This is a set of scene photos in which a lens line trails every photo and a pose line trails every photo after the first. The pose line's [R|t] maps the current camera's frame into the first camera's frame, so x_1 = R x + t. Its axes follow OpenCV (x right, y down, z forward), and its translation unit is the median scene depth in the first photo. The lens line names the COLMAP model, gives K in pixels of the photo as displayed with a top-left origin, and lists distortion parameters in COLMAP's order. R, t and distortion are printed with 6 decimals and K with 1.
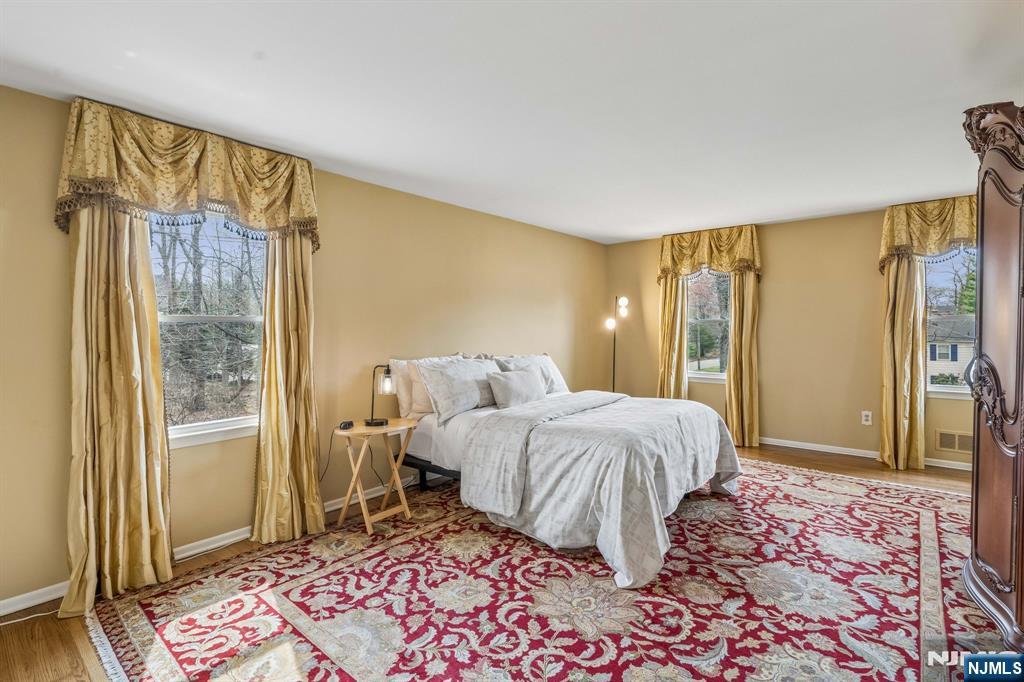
lens RADIAL K [[468.9, 0, 506.1], [0, 468.9, 341.3], [0, 0, 1]] dist [-0.002787, -0.000028]
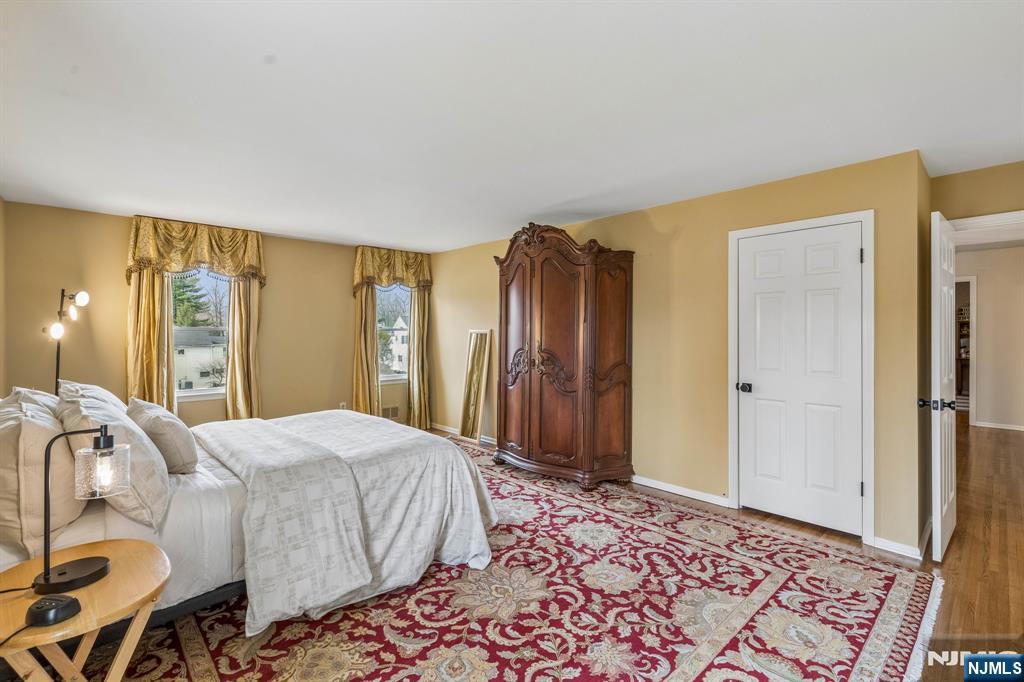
lens RADIAL K [[468.9, 0, 506.1], [0, 468.9, 341.3], [0, 0, 1]] dist [-0.002787, -0.000028]
pose [[0.128349, -0.012951, 0.991644, -0.898039], [0.030422, 0.999496, 0.009116, -0.027709], [-0.991262, 0.028997, 0.128679, 0.829159]]
